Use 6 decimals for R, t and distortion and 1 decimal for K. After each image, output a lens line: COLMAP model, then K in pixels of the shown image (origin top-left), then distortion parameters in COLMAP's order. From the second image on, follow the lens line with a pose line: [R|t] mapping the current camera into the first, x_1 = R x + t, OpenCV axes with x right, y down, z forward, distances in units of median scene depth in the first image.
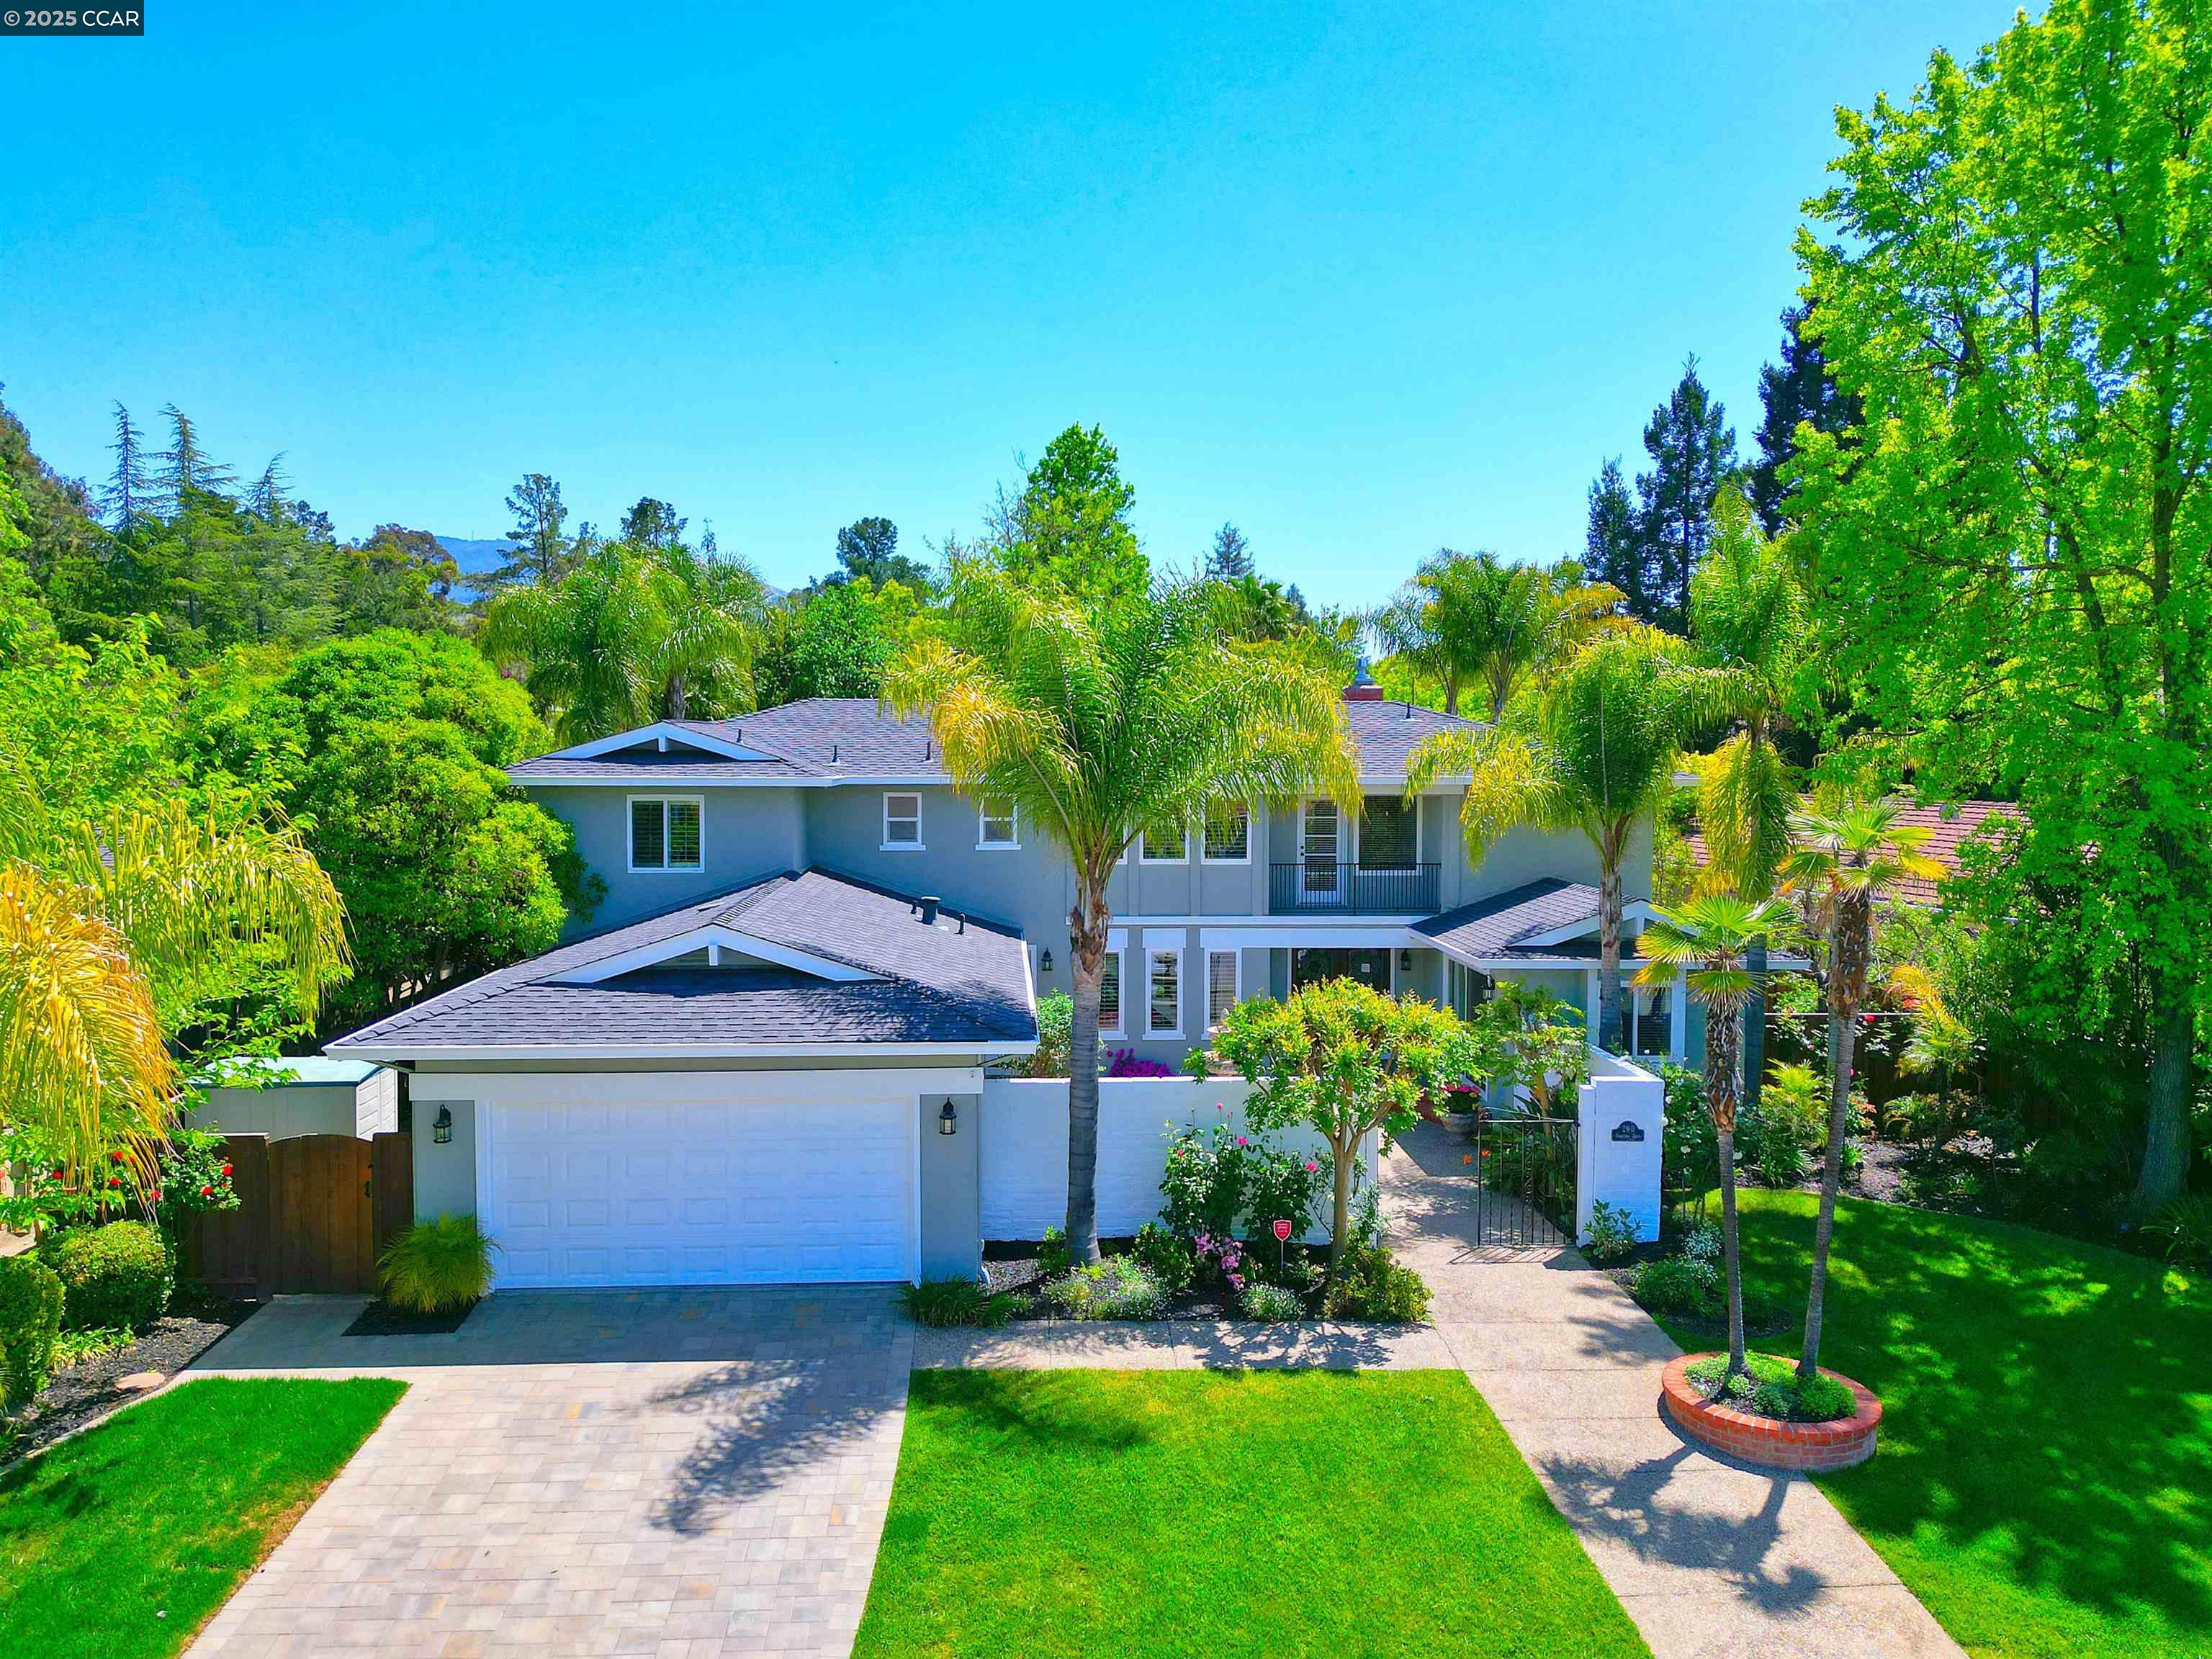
lens RADIAL K [[1536.3, 0, 1093.6], [0, 1536.3, 834.4], [0, 0, 1]] dist [0.072471, -0.076177]
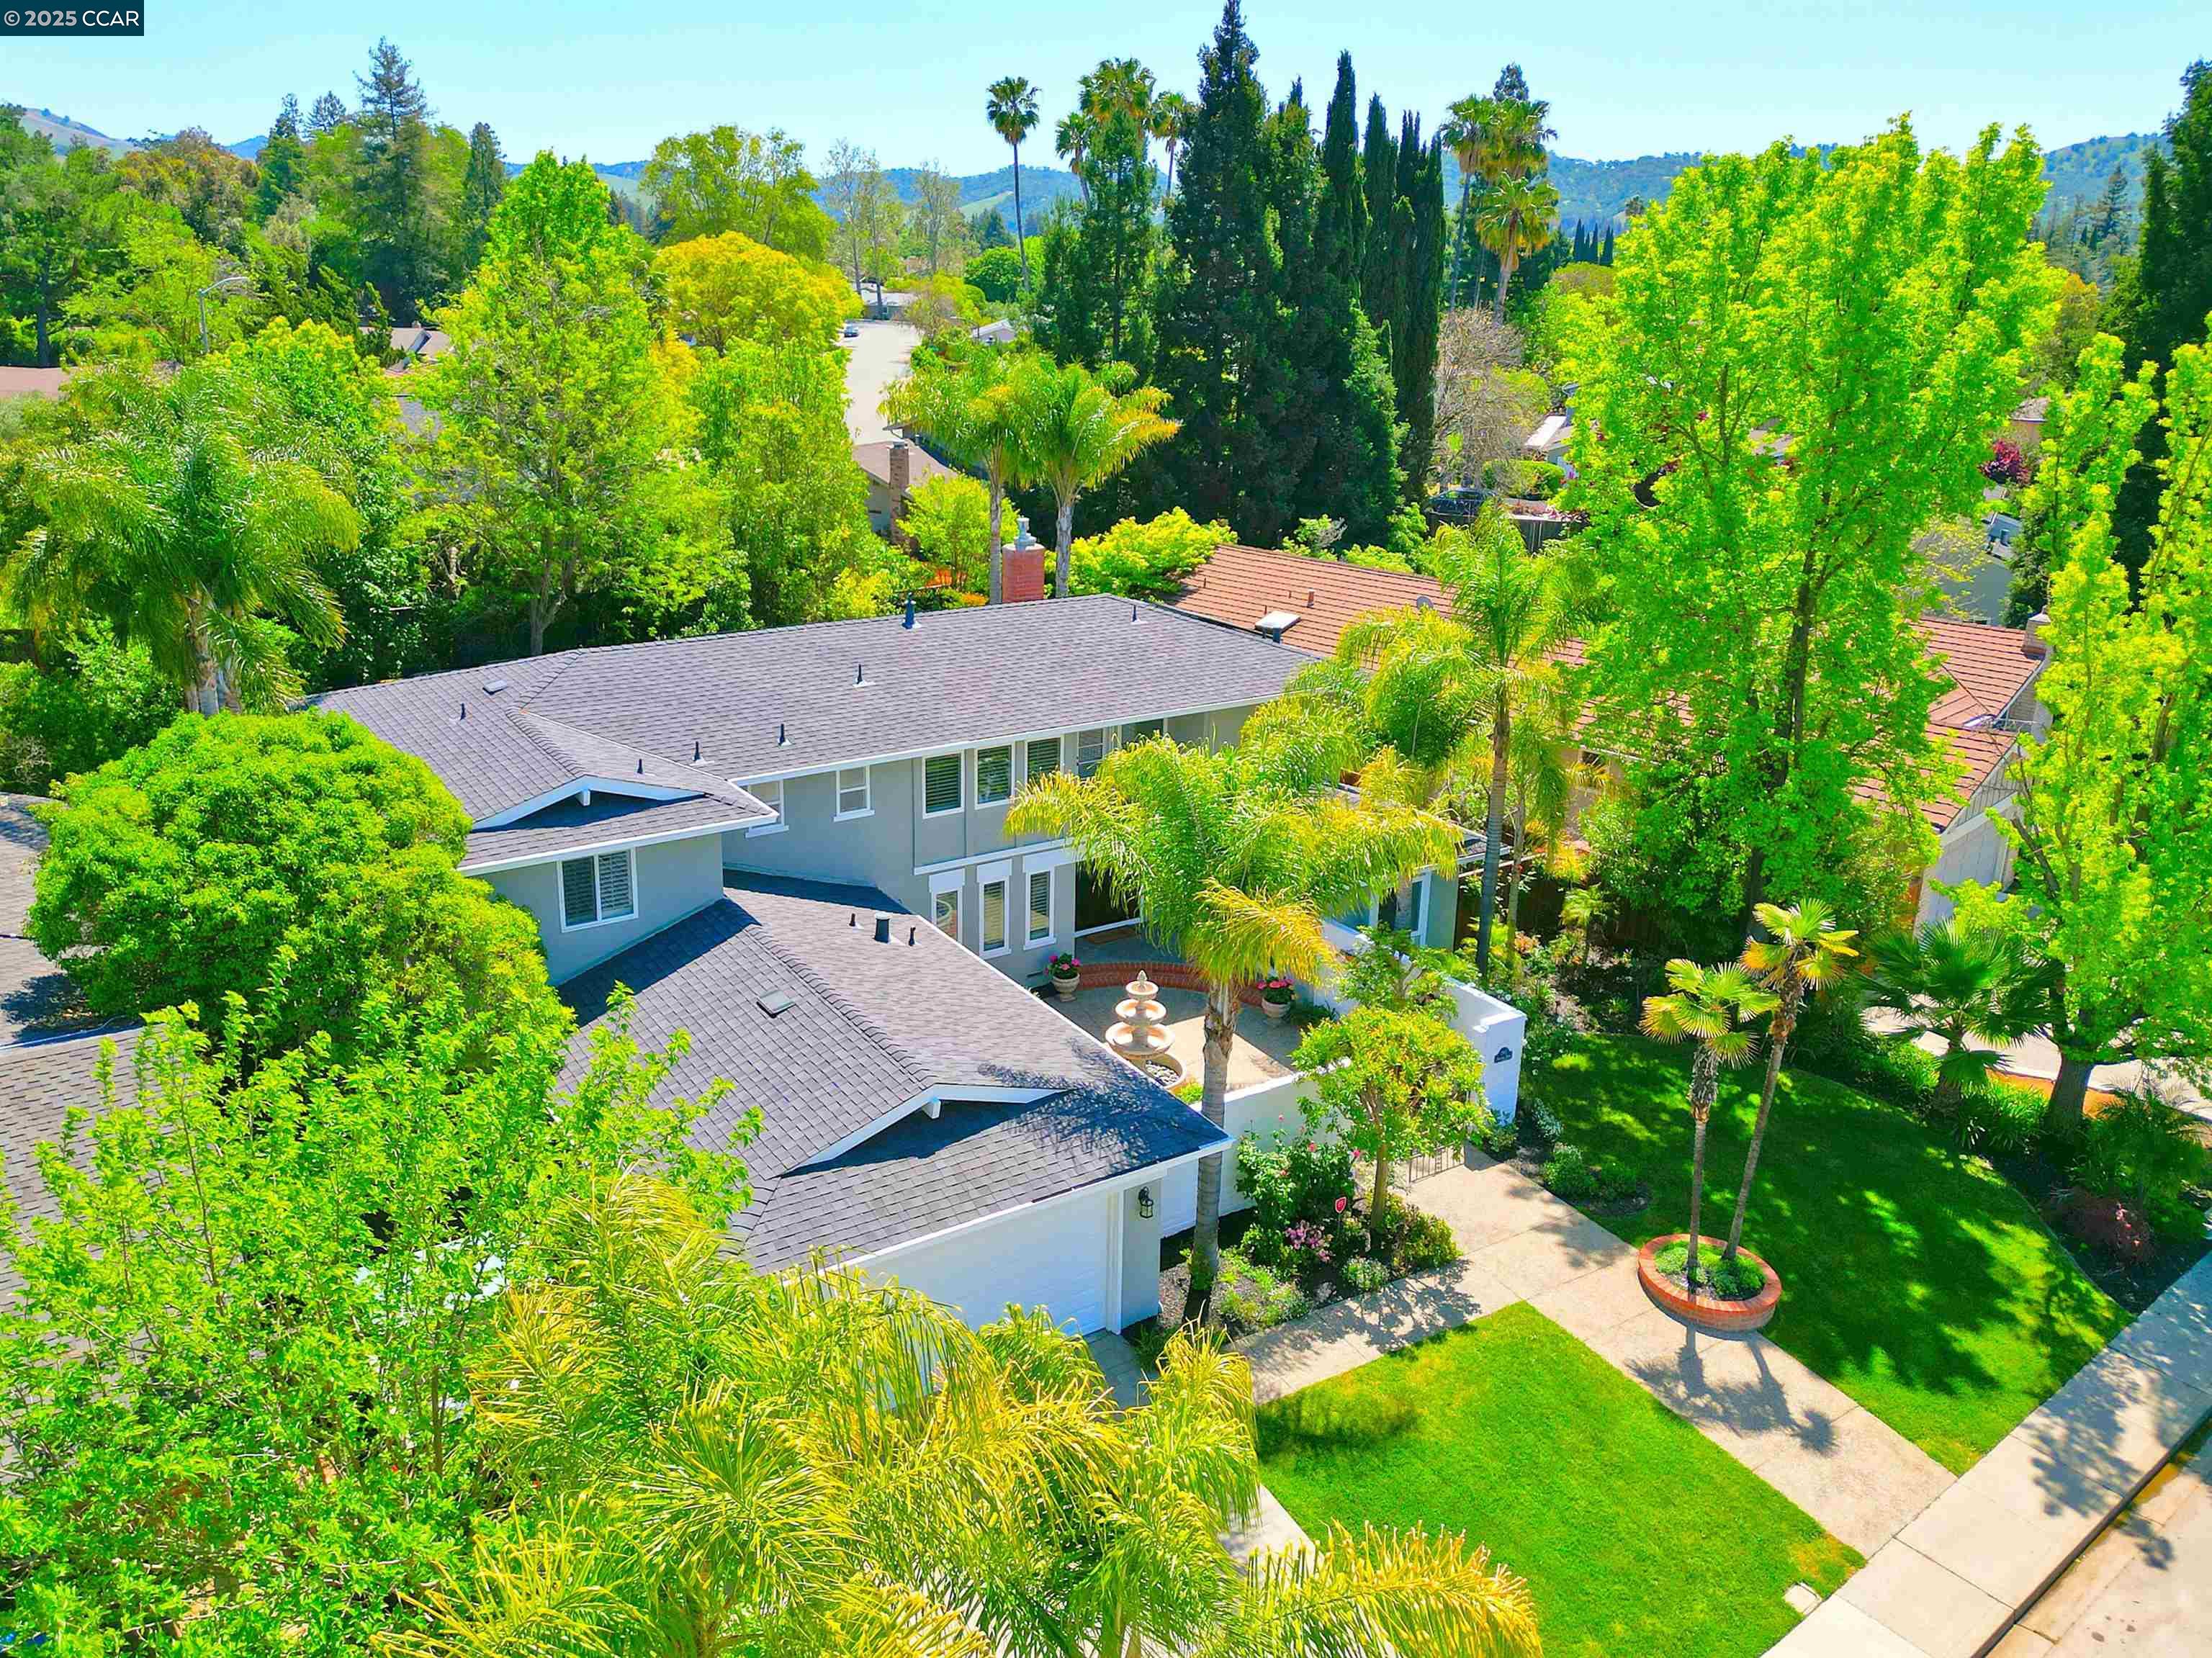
lens RADIAL K [[1577.8, 0, 1031.0], [0, 1577.8, 830.2], [0, 0, 1]] dist [0.005784, 0.002138]
pose [[0.888357, -0.146878, 0.435028, -0.657170], [0.020597, 0.959249, 0.281810, -0.436078], [-0.458692, -0.241387, 0.855181, 0.070359]]
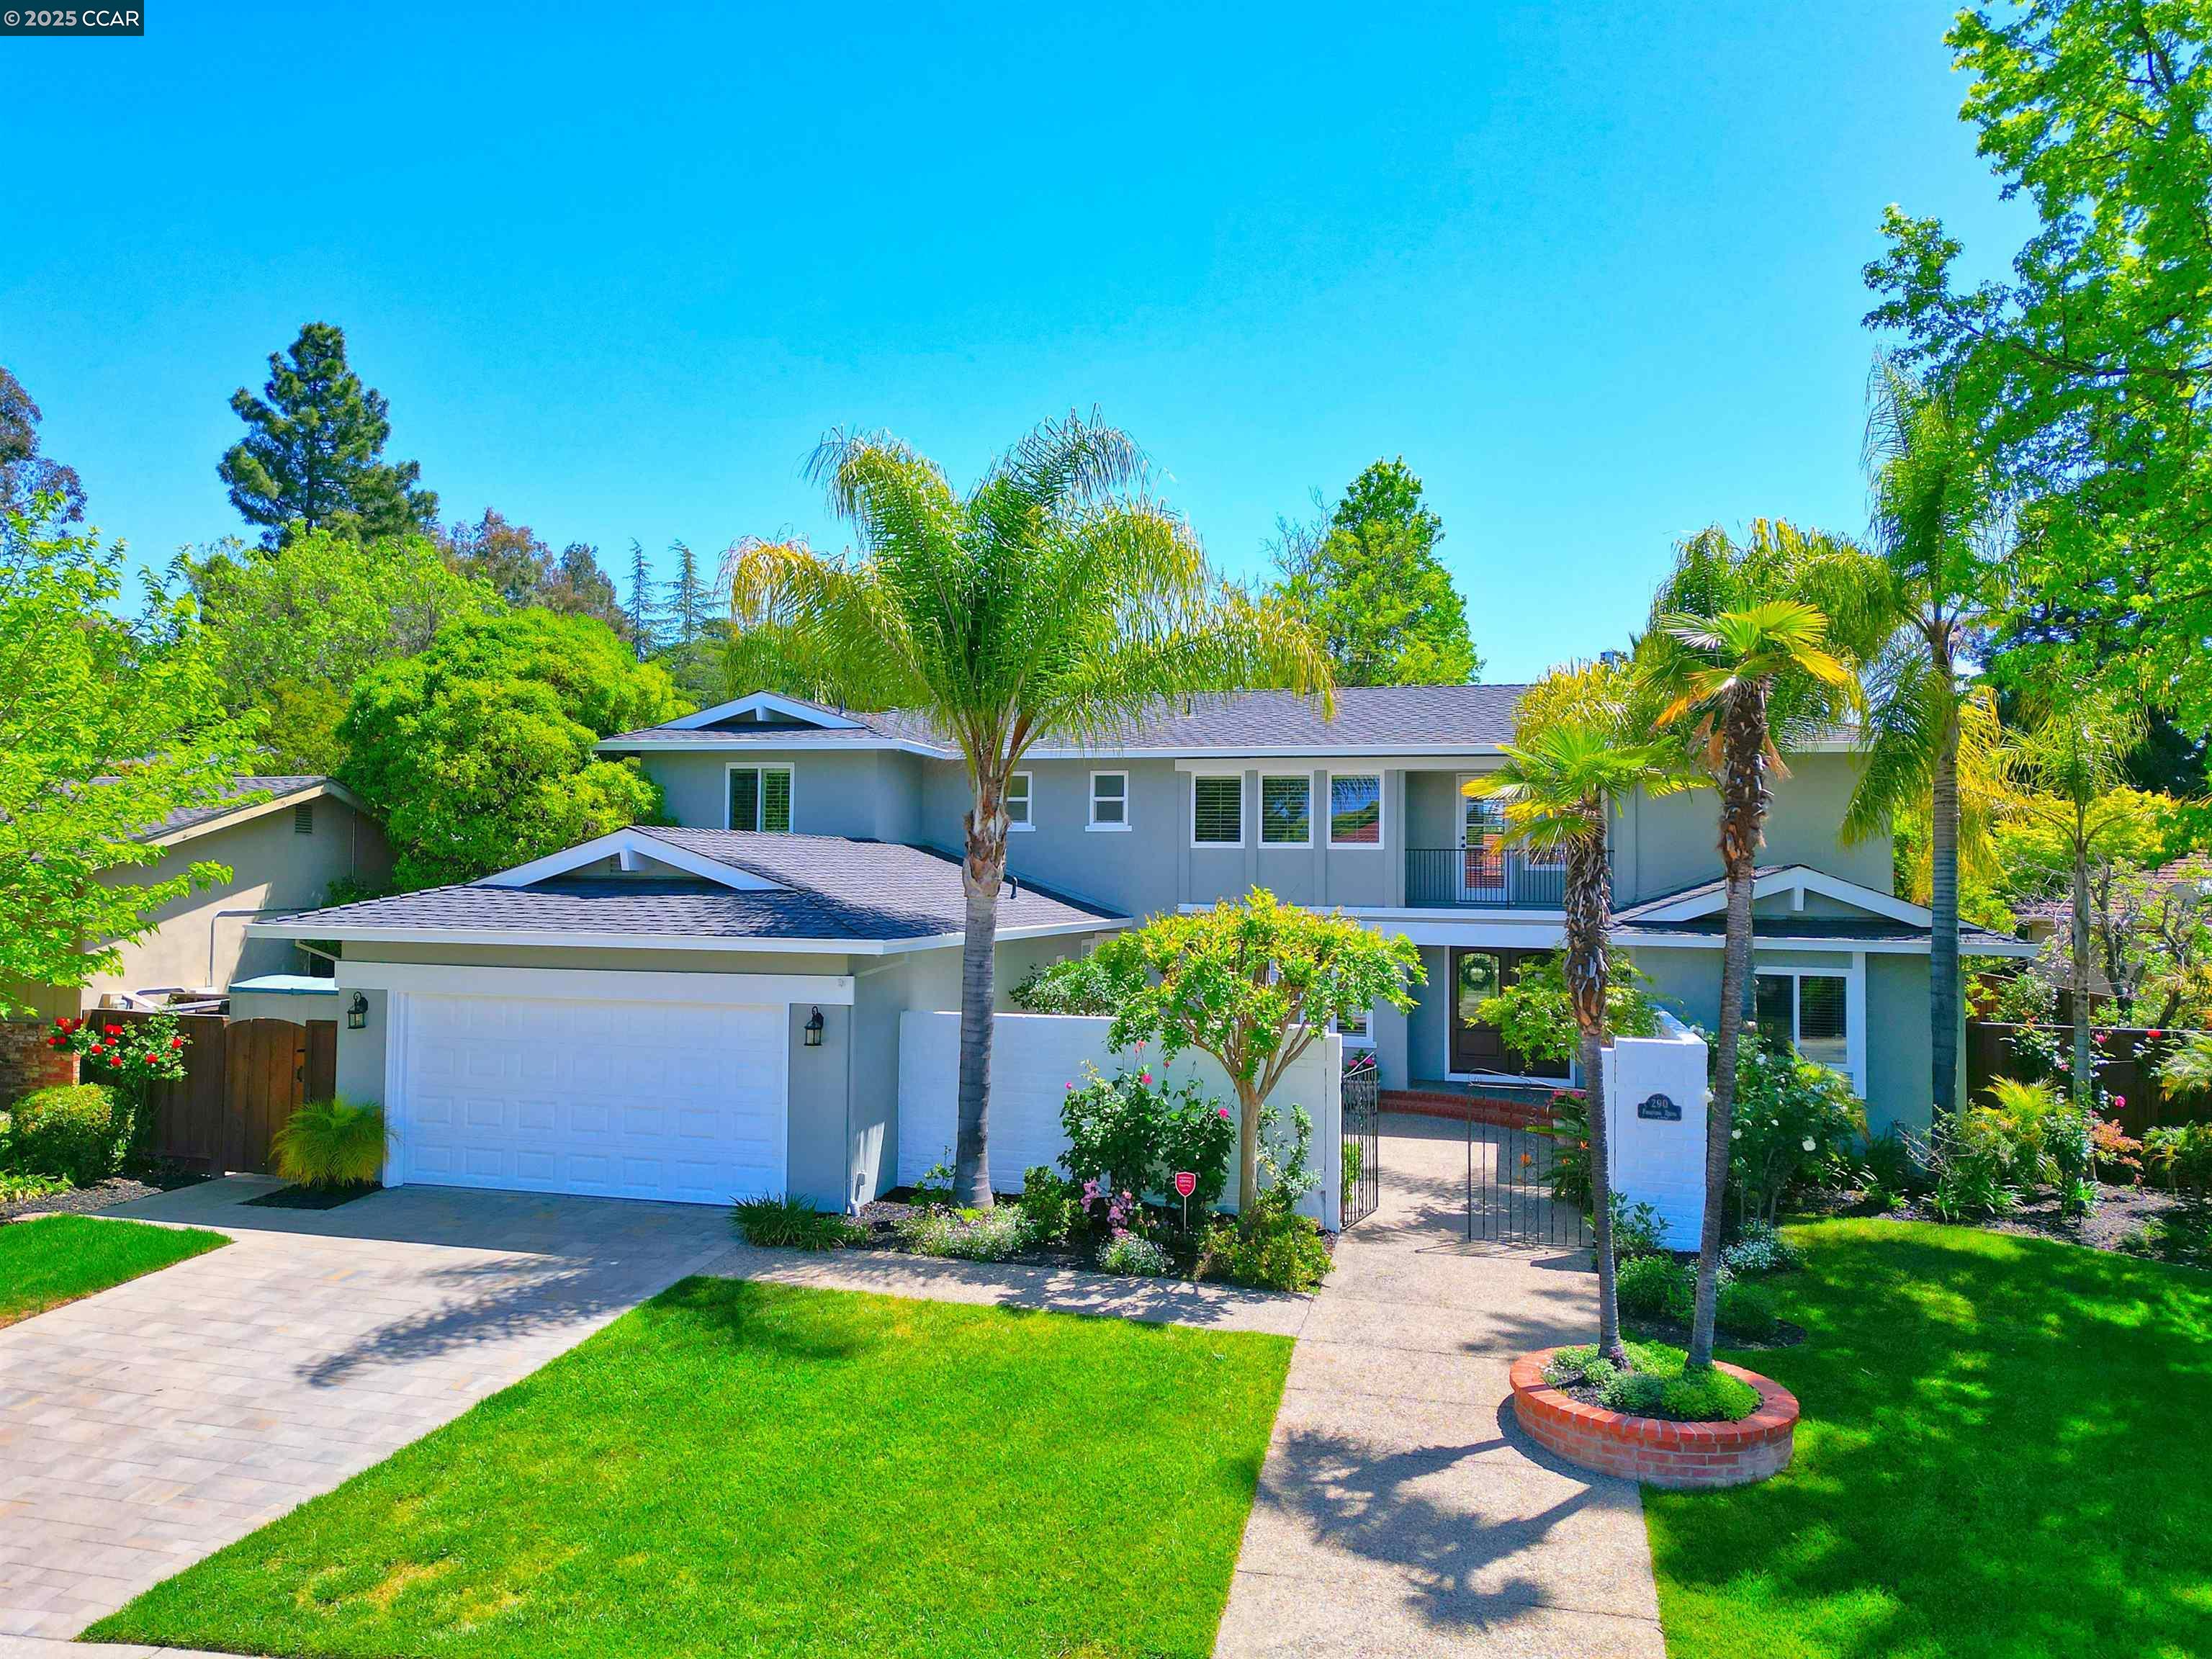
lens RADIAL K [[1536.3, 0, 1093.6], [0, 1536.3, 834.4], [0, 0, 1]] dist [0.072471, -0.076177]
pose [[0.952747, 0.000845, -0.303763, 0.345199], [-0.024632, 0.996918, -0.074487, 0.132280], [0.302763, 0.078450, 0.949832, 0.163852]]
